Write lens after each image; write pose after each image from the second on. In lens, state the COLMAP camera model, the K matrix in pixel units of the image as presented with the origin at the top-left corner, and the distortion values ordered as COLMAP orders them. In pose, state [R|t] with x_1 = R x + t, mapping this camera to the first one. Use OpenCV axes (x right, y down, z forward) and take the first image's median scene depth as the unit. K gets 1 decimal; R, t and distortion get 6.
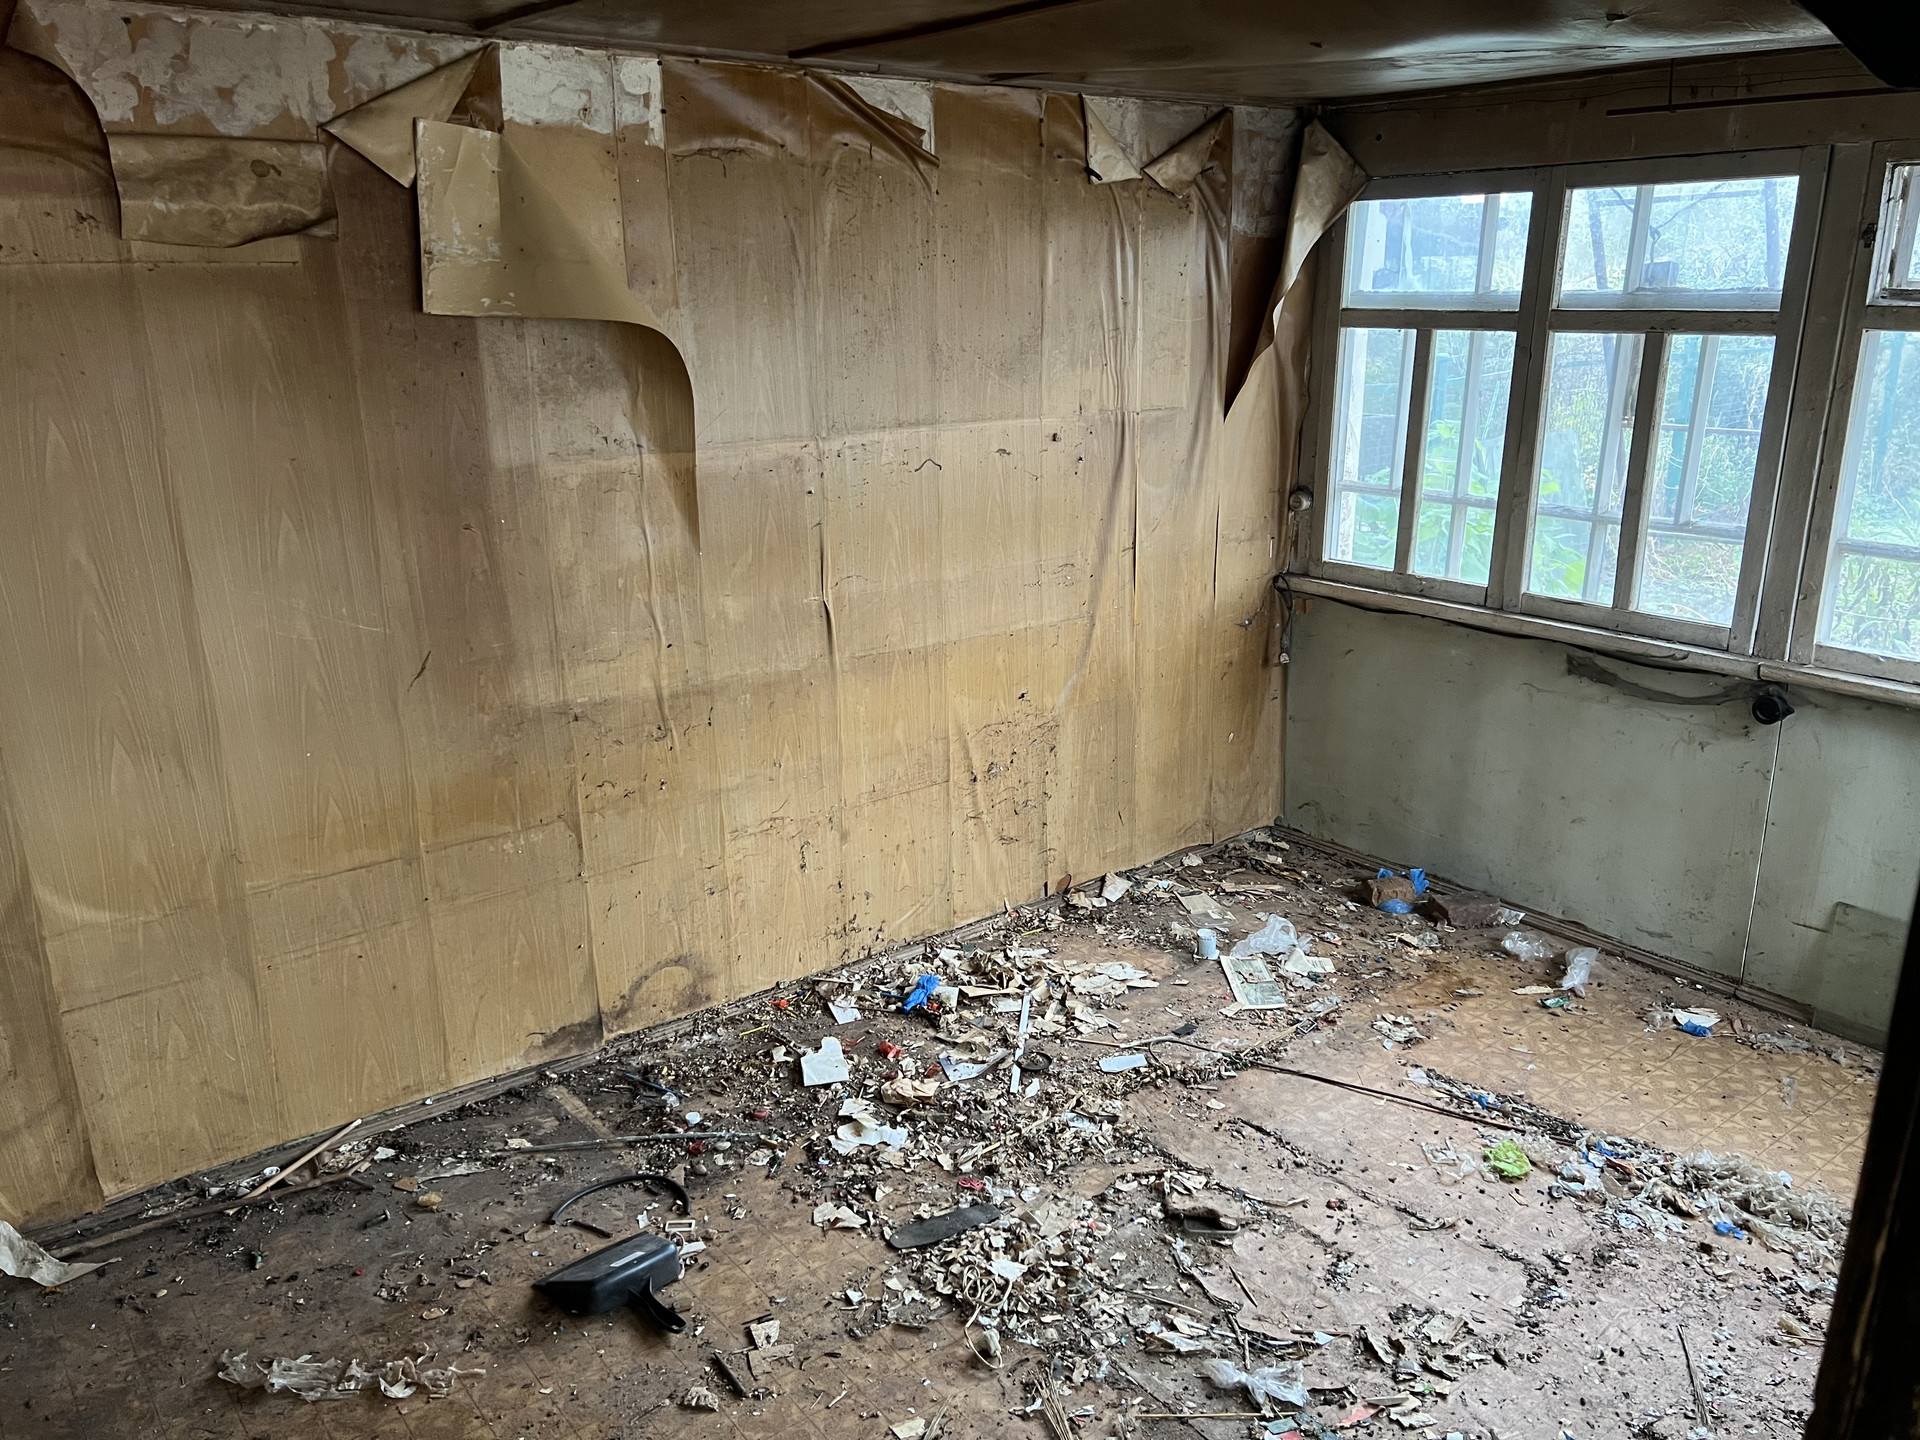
lens RADIAL K [[1436.3, 0, 960.0], [0, 1436.3, 720.0], [0, 0, 1]] dist [0.072376, -0.082719]
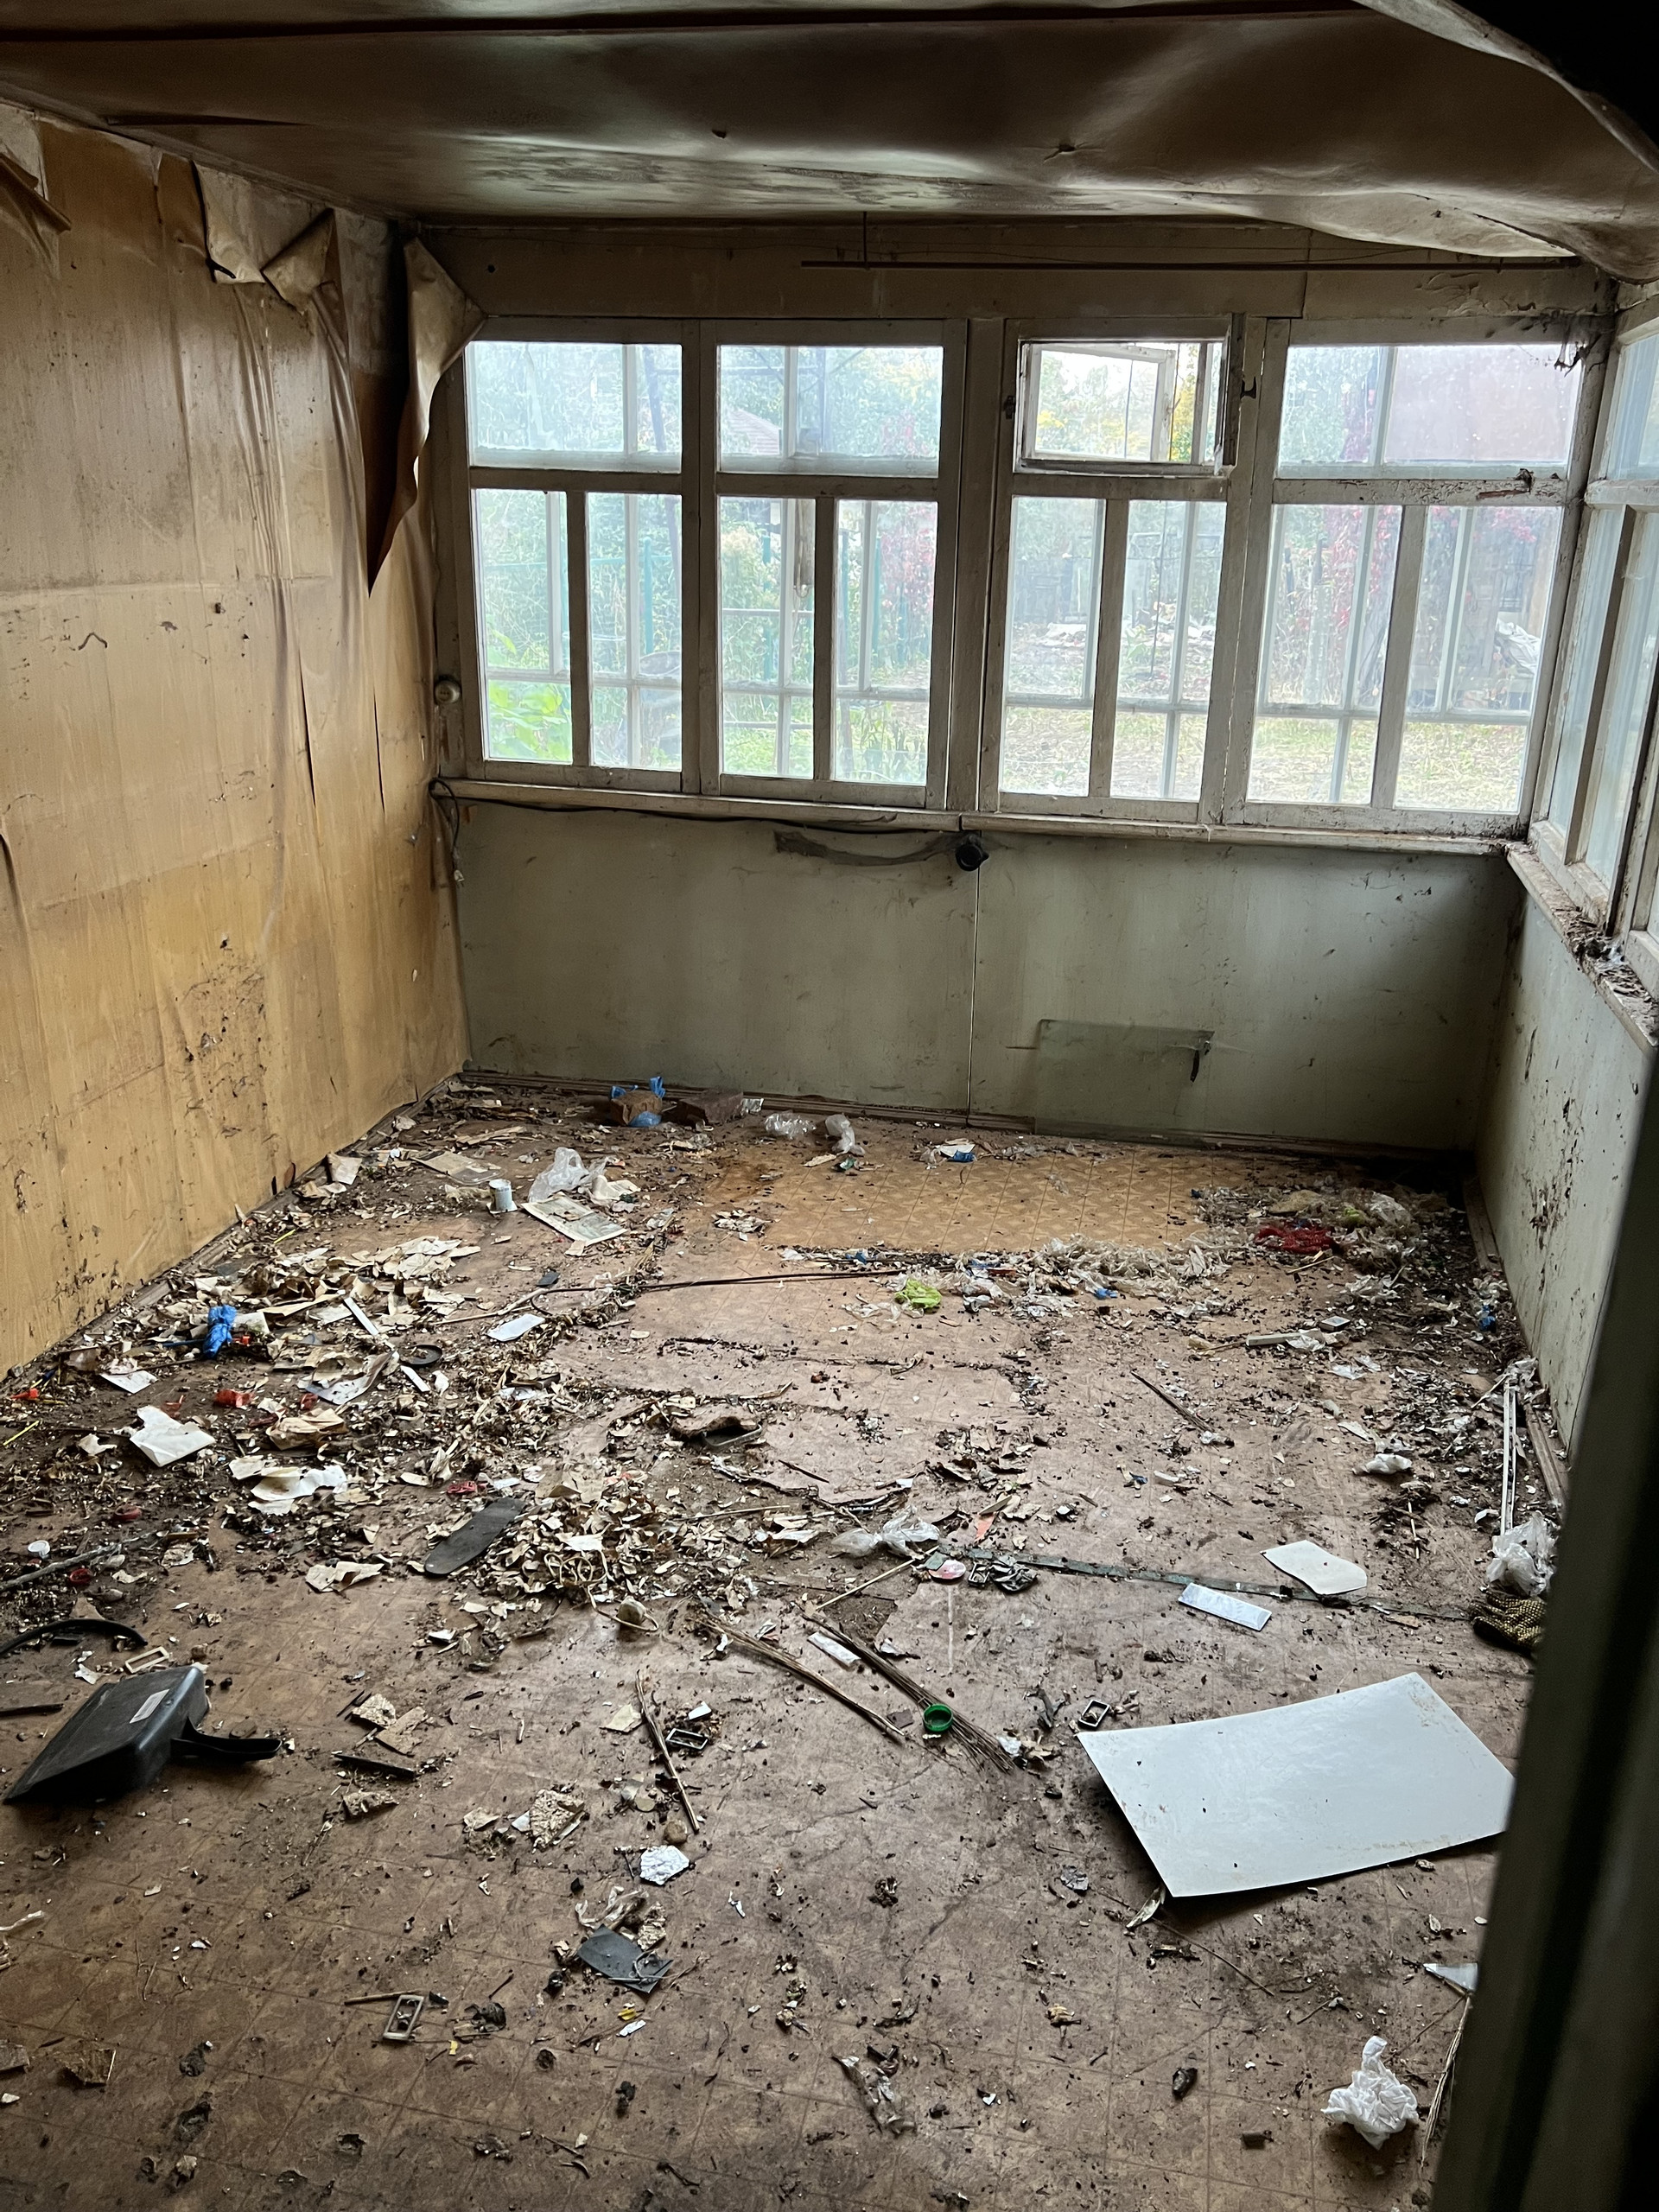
lens RADIAL K [[1644.6, 0, 829.5], [0, 1644.6, 1106.0], [0, 0, 1]] dist [0.081049, -0.127279]
pose [[0.774348, -0.188271, 0.604102, -0.289652], [0.154211, 0.982074, 0.108397, 0.024651], [-0.613681, 0.009222, 0.789500, 0.084992]]
